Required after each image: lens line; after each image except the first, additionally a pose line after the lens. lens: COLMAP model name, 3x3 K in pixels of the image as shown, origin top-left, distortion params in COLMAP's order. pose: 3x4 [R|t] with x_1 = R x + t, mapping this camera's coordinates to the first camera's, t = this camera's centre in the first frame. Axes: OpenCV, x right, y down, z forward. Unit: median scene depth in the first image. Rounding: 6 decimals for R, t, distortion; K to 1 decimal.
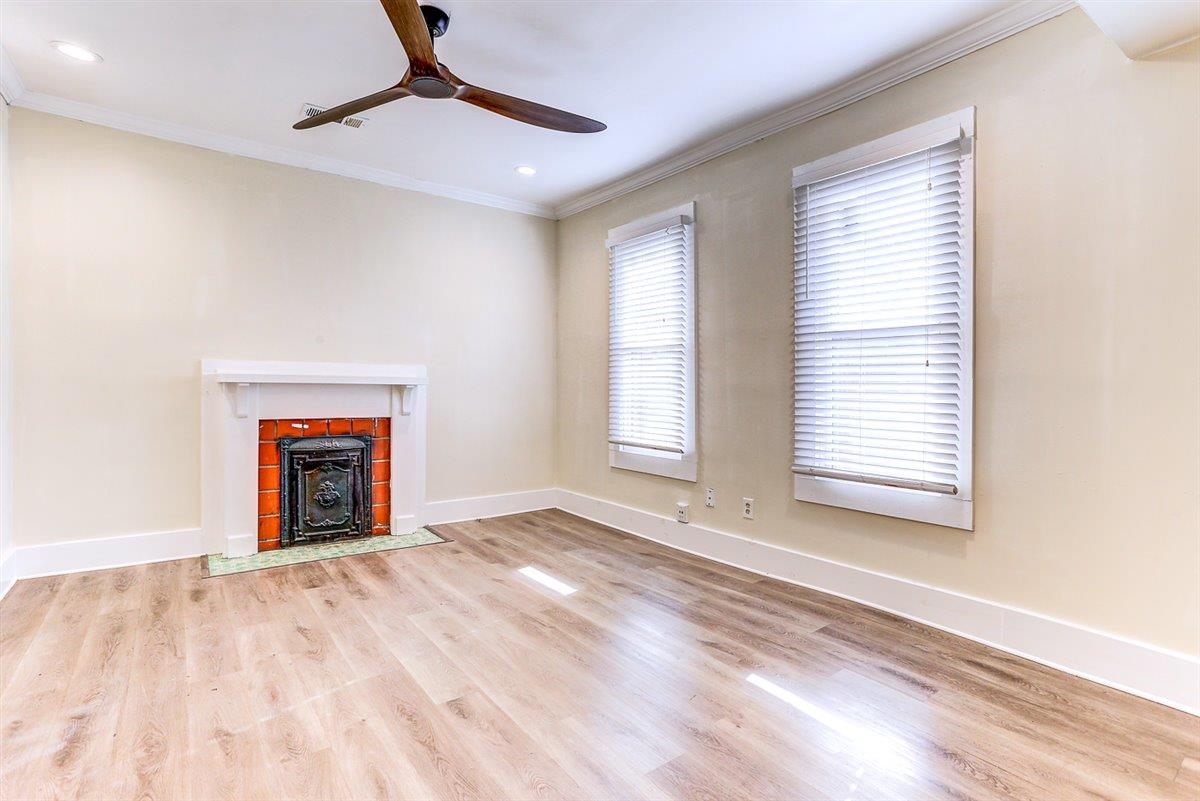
lens RADIAL K [[628.6, 0, 599.8], [0, 628.6, 394.3], [0, 0, 1]] dist [-0.052373, 0.041655]
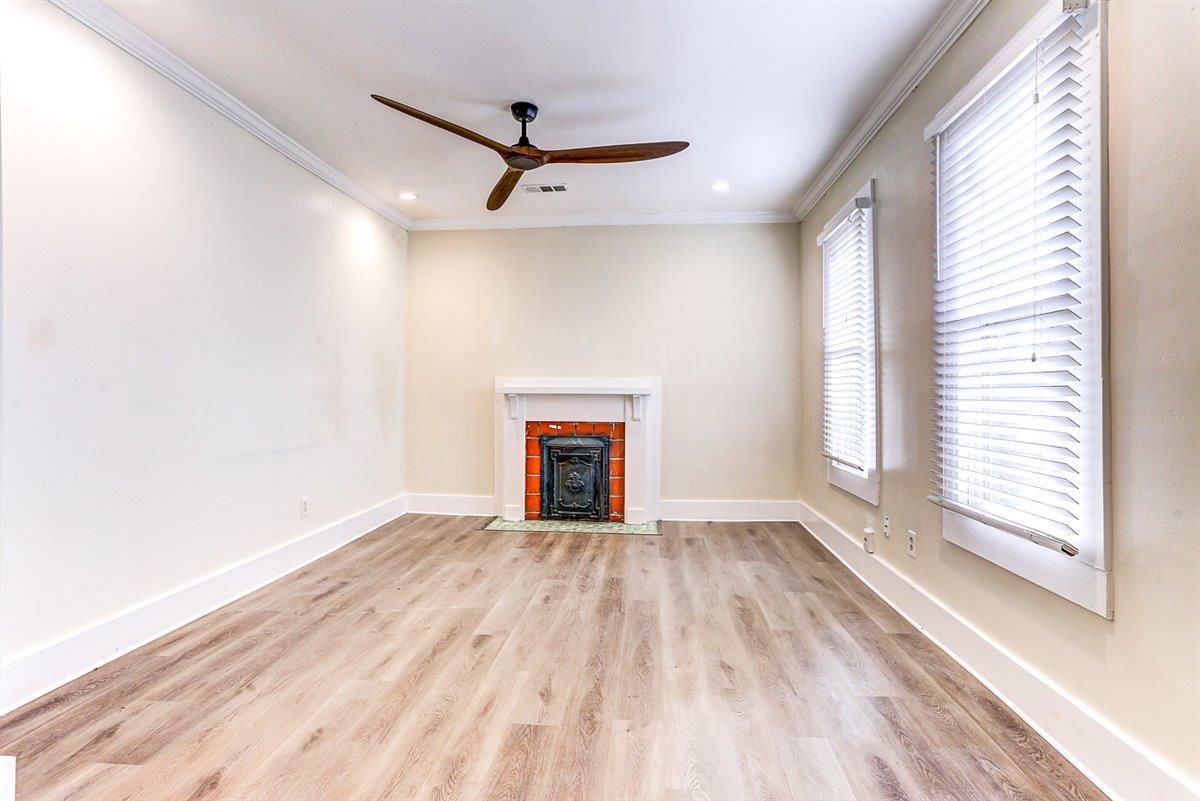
lens RADIAL K [[641.3, 0, 598.7], [0, 641.3, 390.1], [0, 0, 1]] dist [-0.073124, 0.069498]
pose [[0.700607, -0.013077, -0.713427, 0.529708], [-0.003021, 0.999769, -0.021292, 0.002447], [0.713541, 0.017073, 0.700406, 0.134235]]
